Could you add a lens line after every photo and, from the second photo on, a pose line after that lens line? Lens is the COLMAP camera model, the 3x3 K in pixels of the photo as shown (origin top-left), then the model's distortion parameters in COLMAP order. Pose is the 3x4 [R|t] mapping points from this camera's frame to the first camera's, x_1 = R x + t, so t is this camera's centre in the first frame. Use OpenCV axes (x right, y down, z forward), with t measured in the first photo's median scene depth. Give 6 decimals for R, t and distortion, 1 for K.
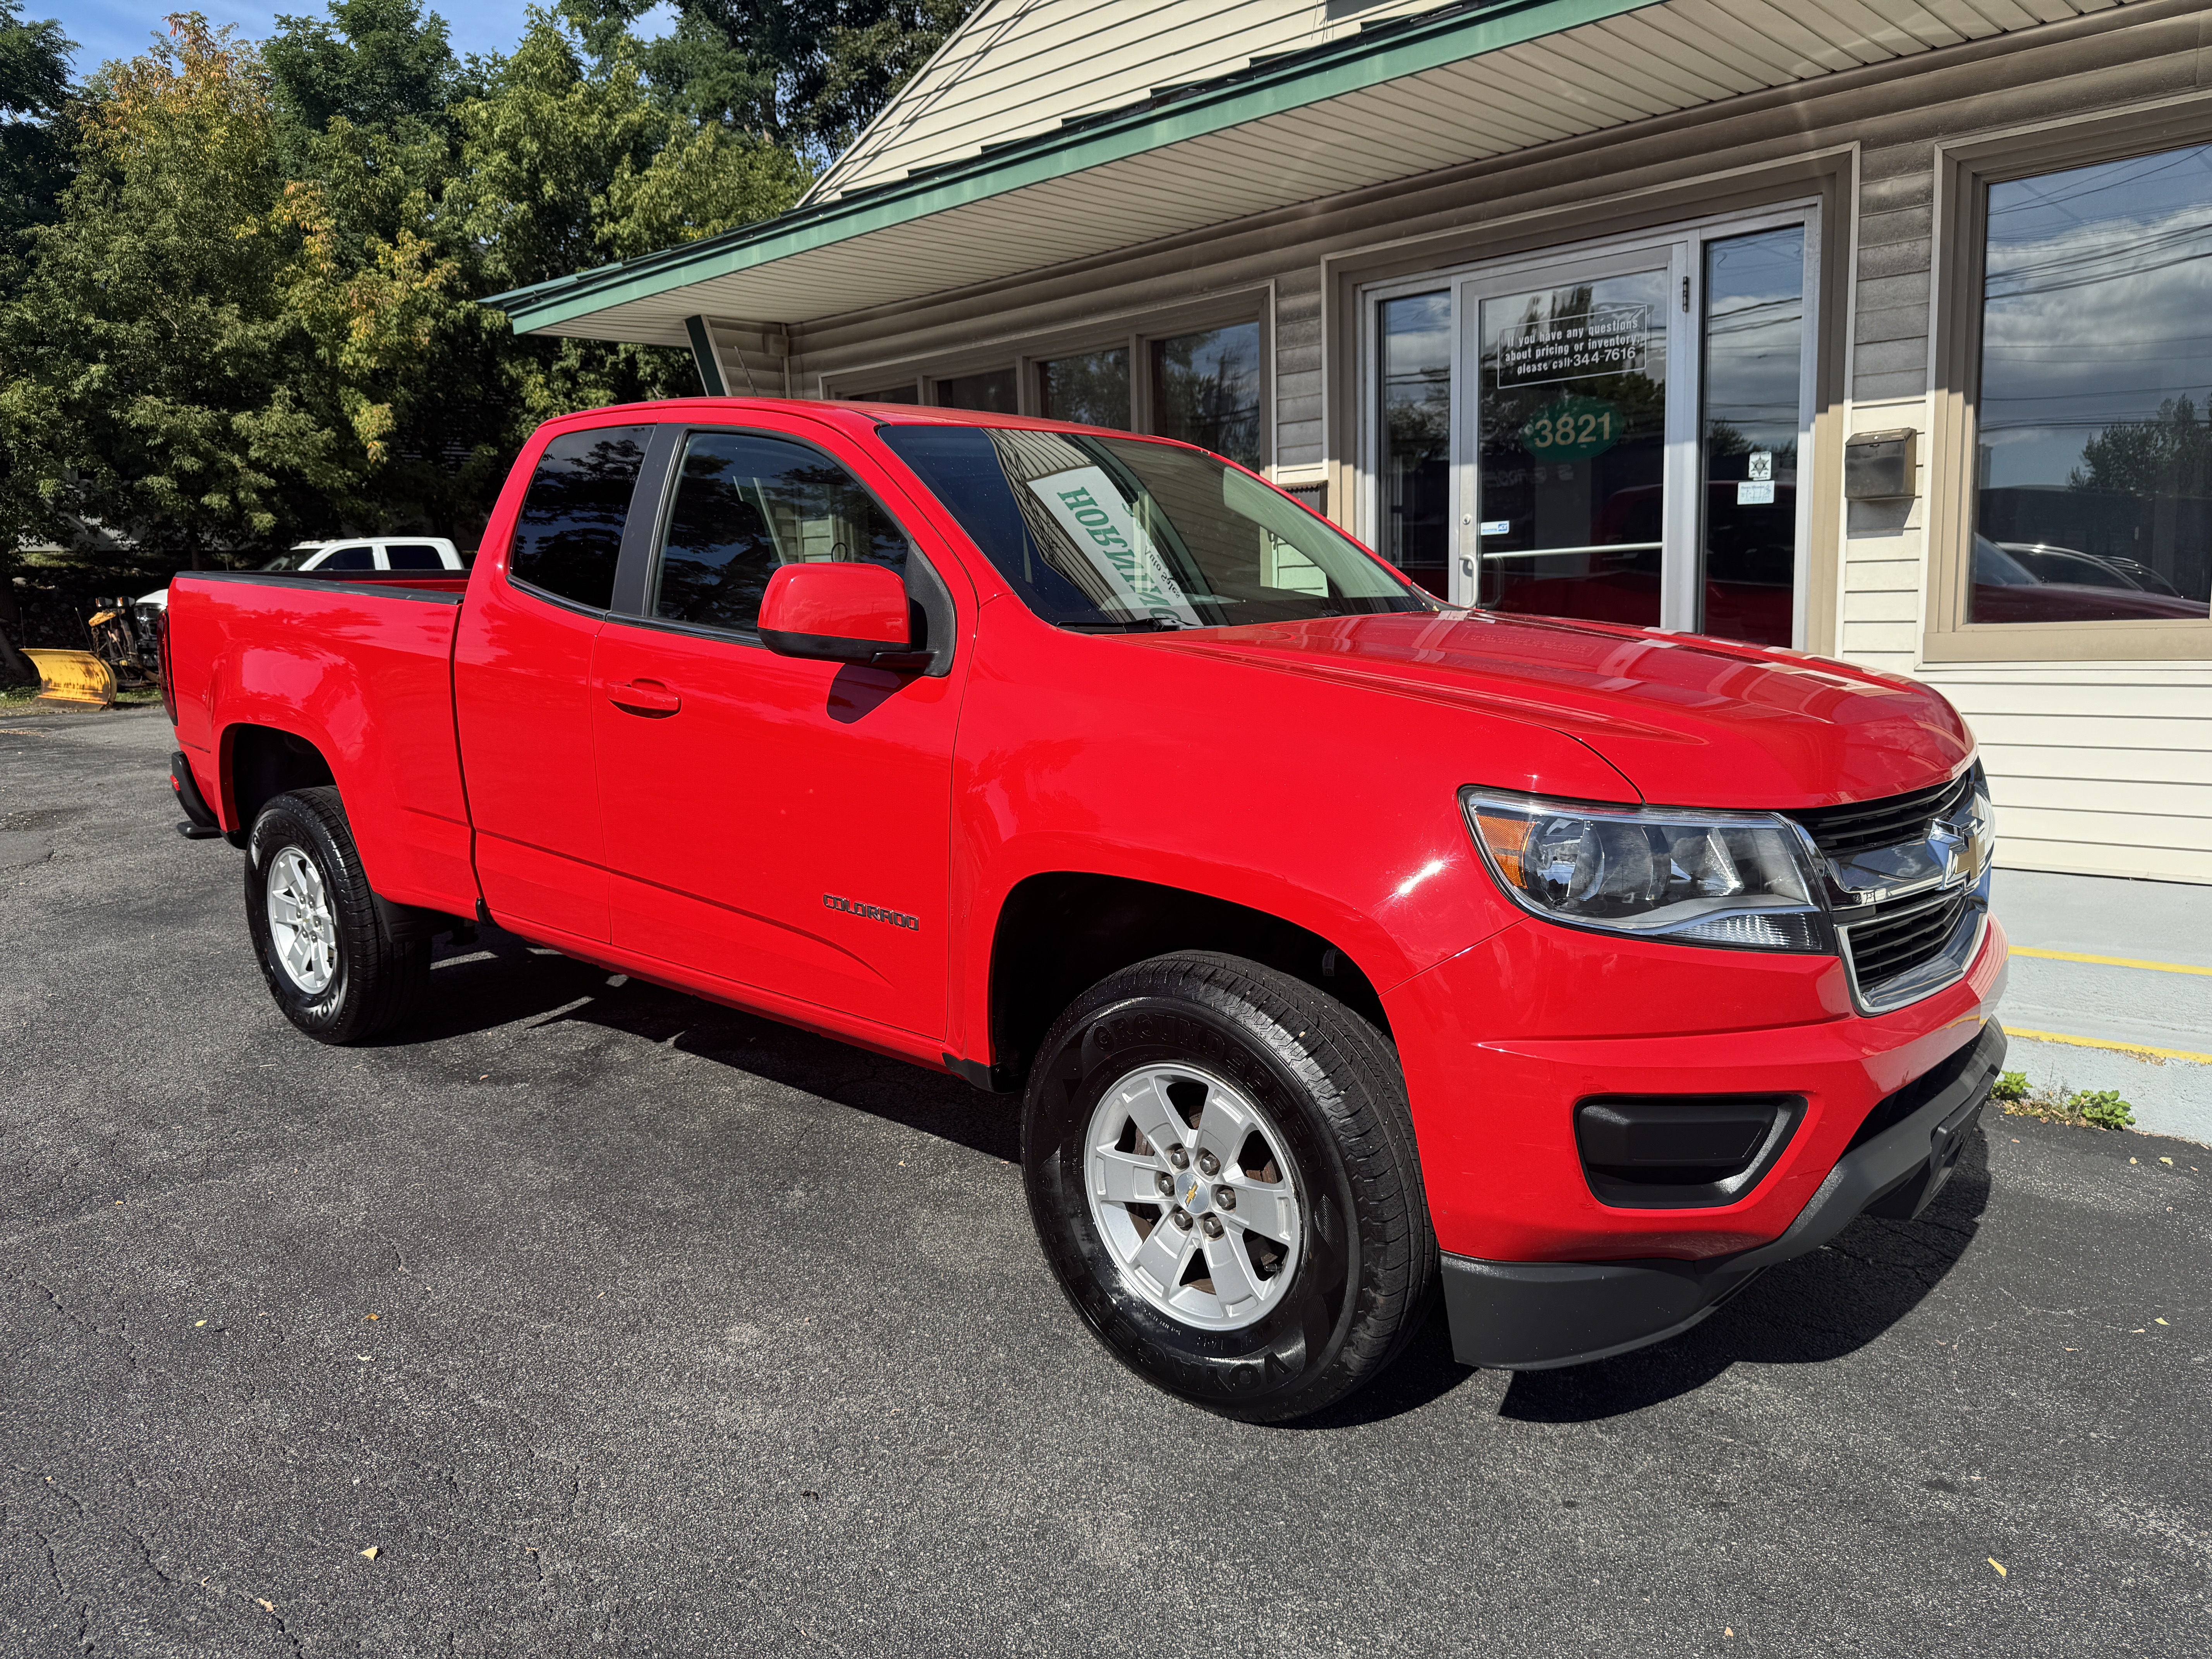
lens RADIAL K [[1590.9, 0, 1067.2], [0, 1590.9, 834.6], [0, 0, 1]] dist [0.030592, -0.033778]
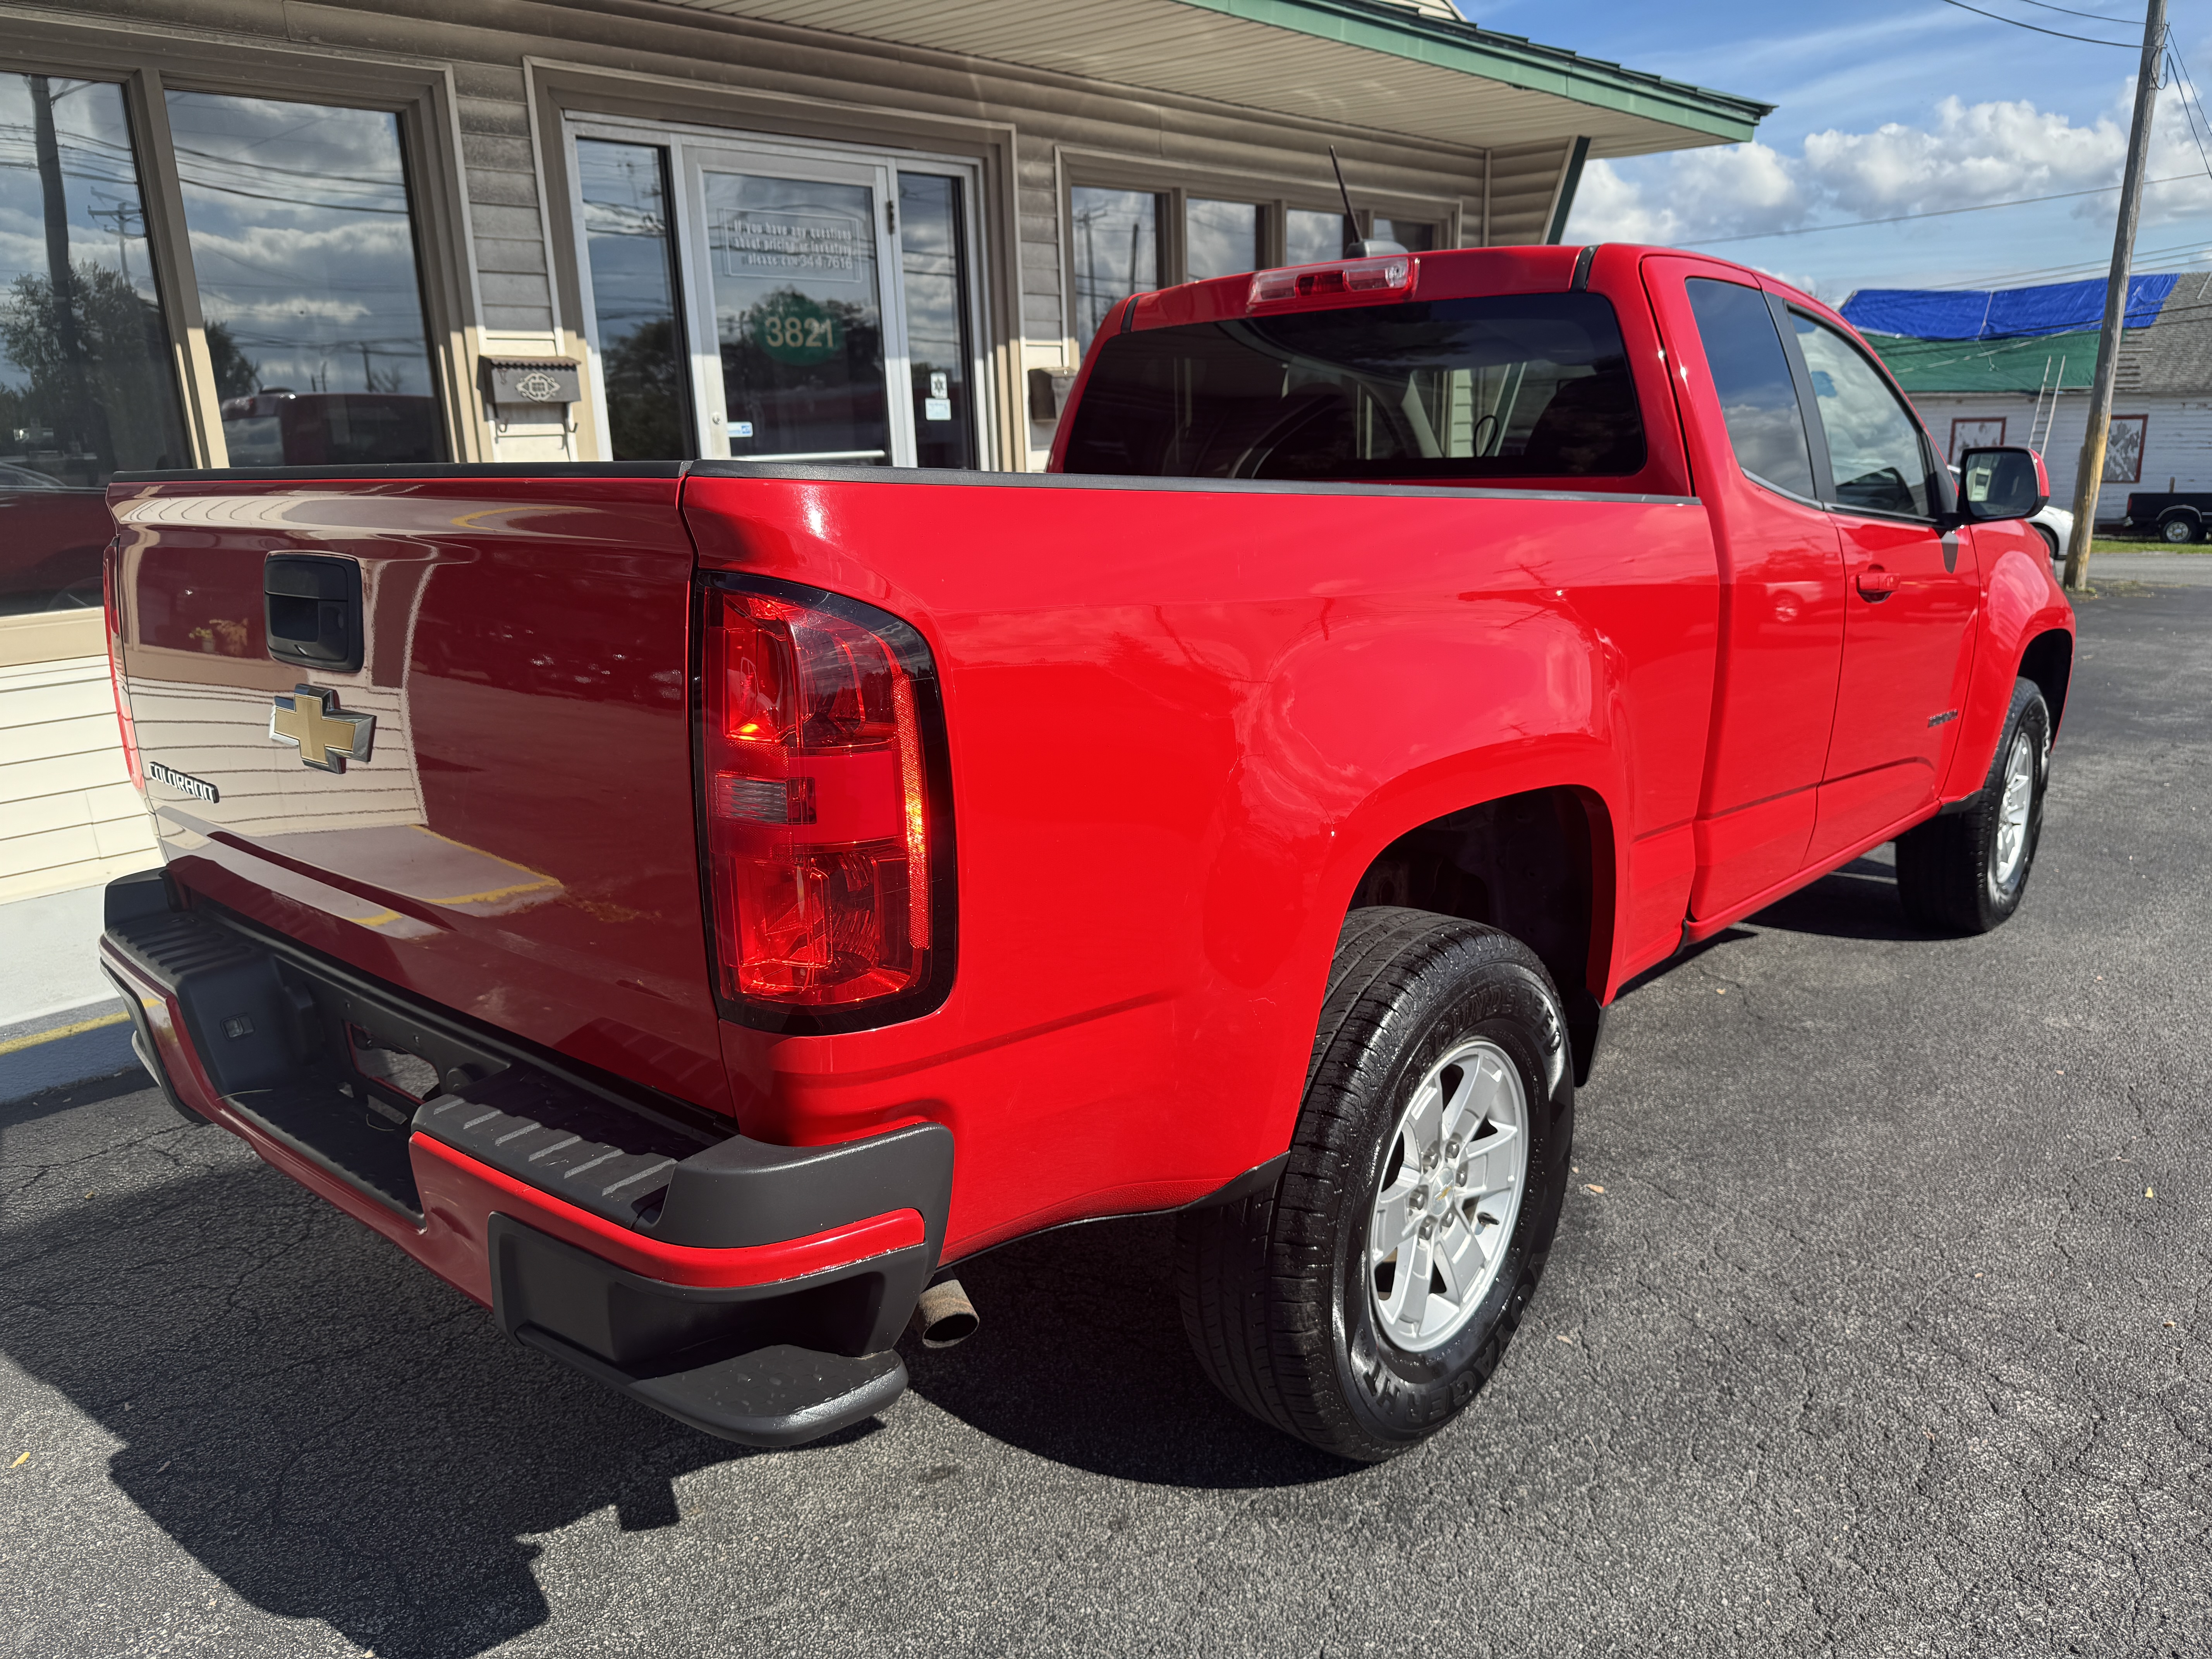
lens RADIAL K [[1590.9, 0, 1134.5], [0, 1590.9, 854.2], [0, 0, 1]] dist [0.030592, -0.033778]
pose [[-0.015148, -0.232029, 0.972591, -0.857830], [0.173310, 0.957370, 0.231097, -0.162938], [-0.984751, 0.172060, 0.025711, 0.985191]]
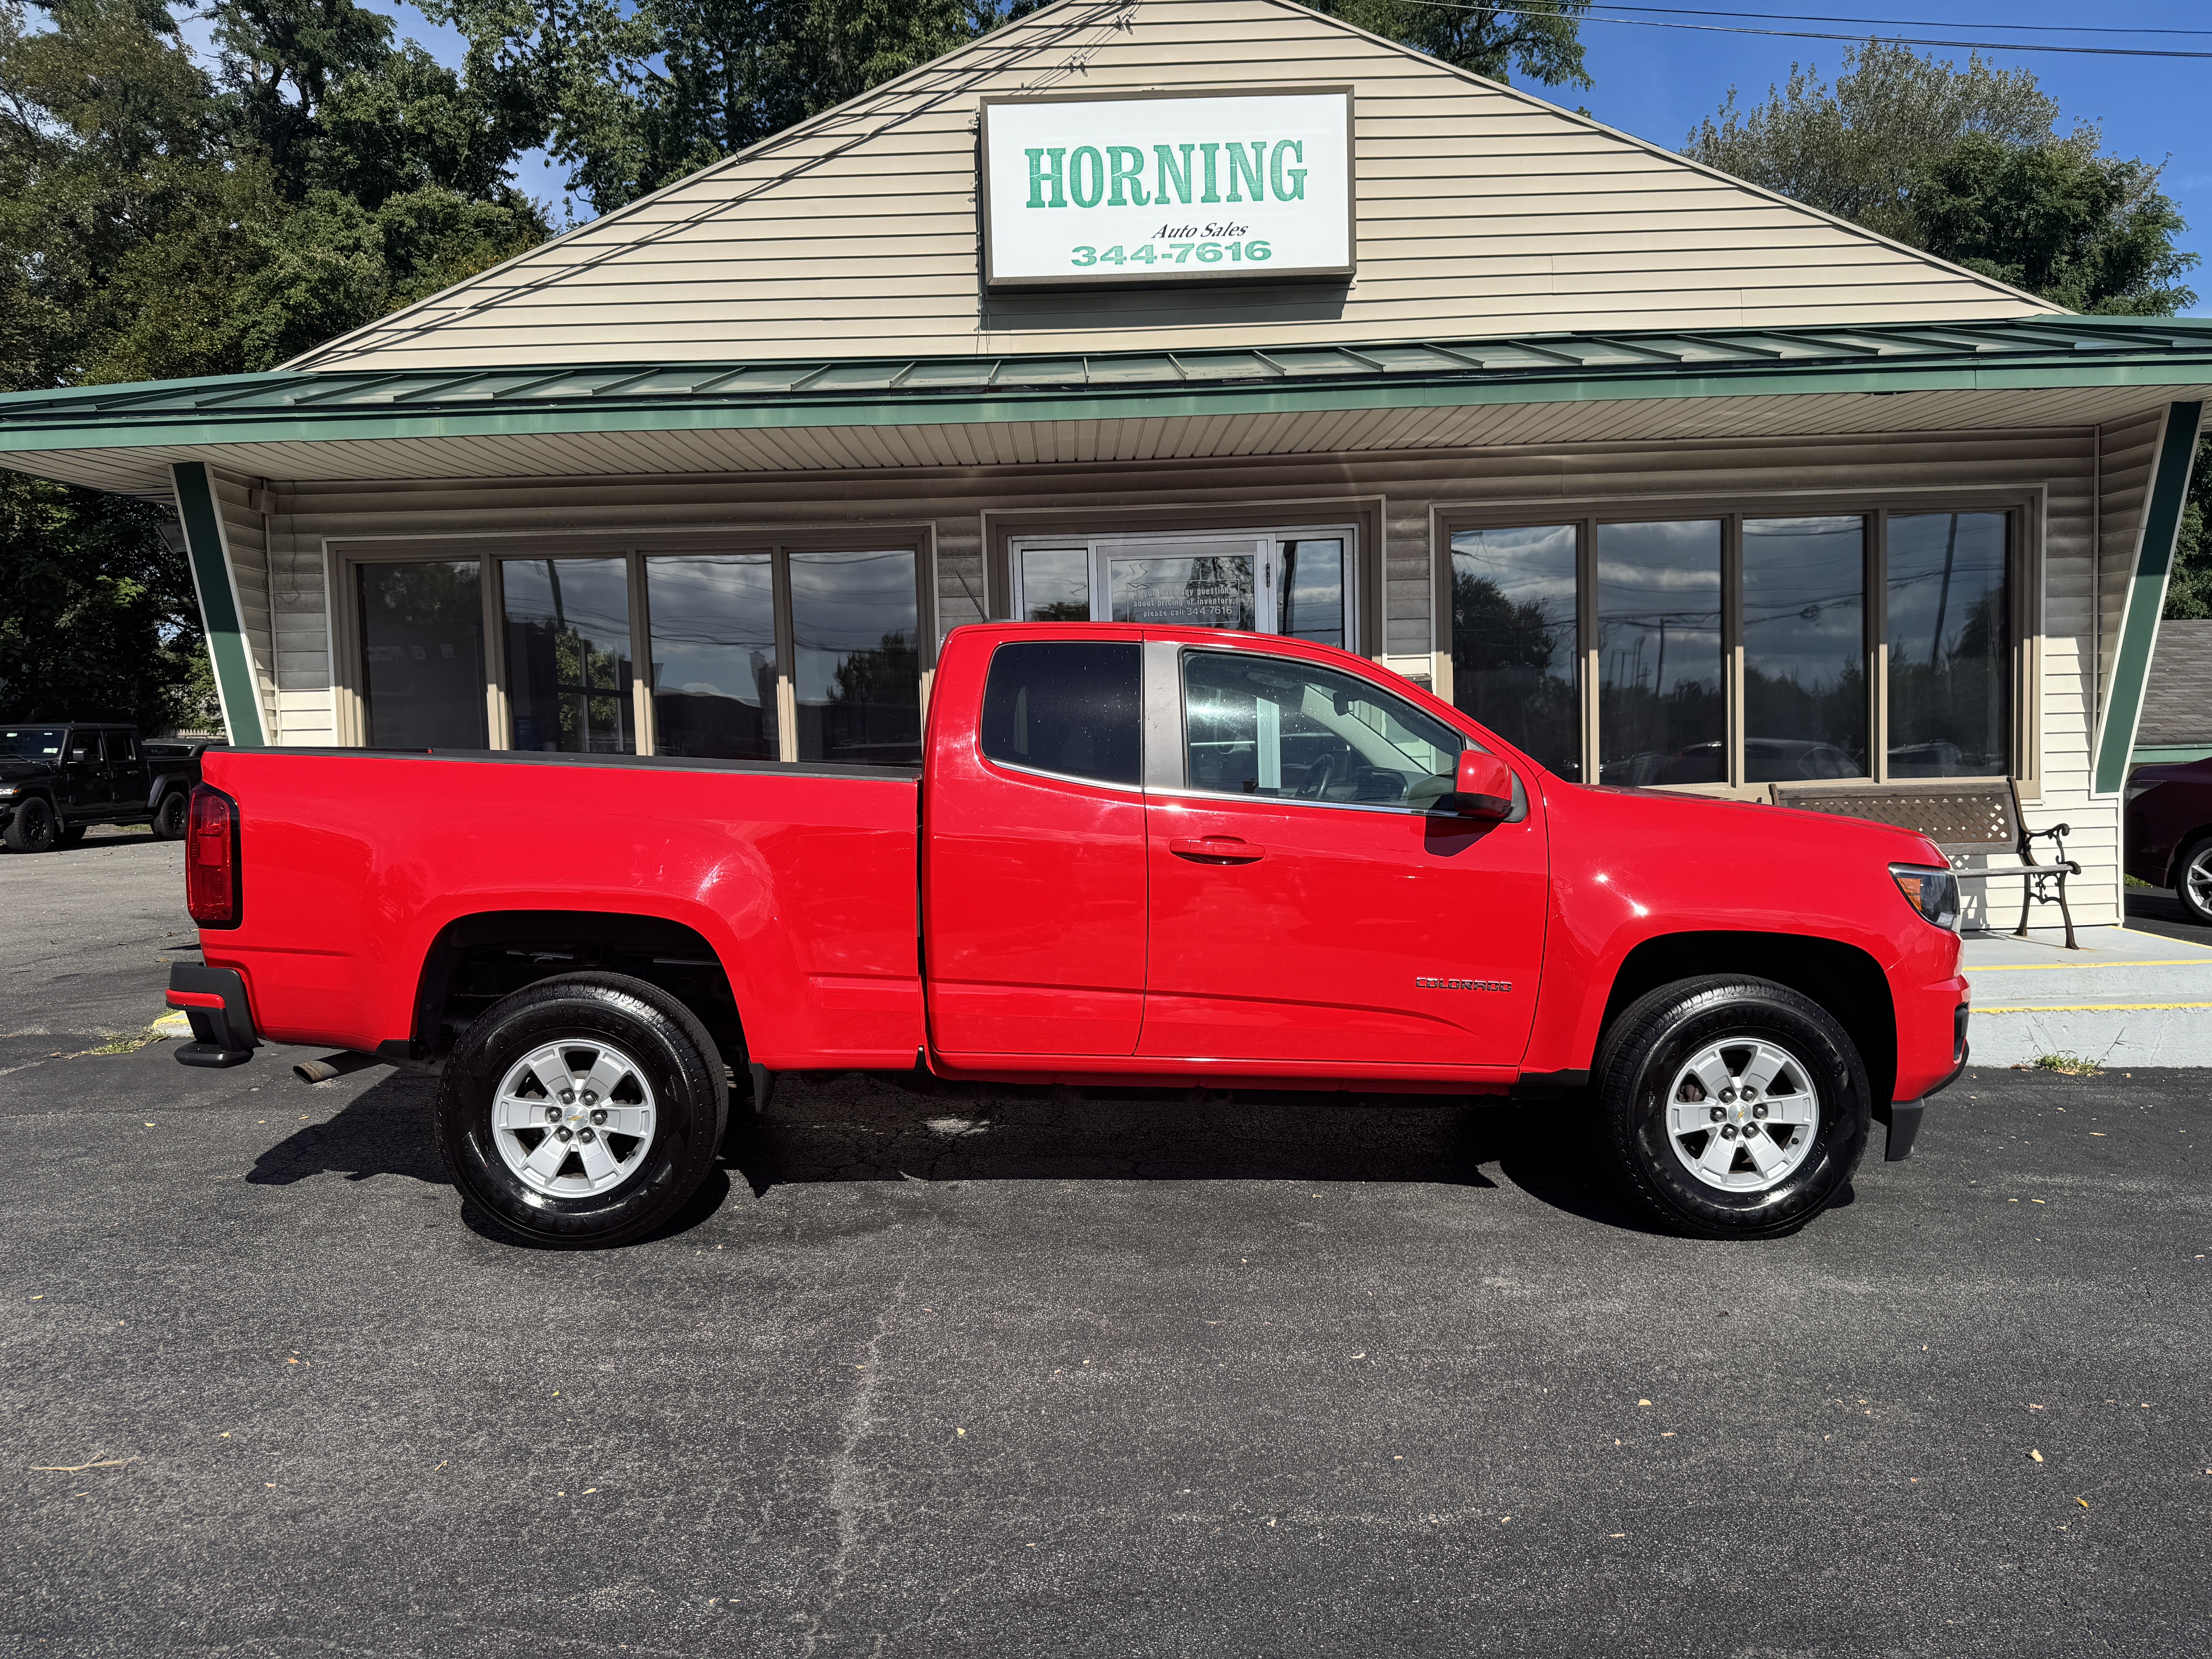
lens RADIAL K [[1590.9, 0, 1073.5], [0, 1590.9, 851.7], [0, 0, 1]] dist [0.030592, -0.033778]
pose [[0.734260, -0.032402, 0.678095, -0.830404], [0.100619, 0.993022, -0.061503, -0.013763], [-0.671370, 0.113388, 0.732397, 0.086860]]
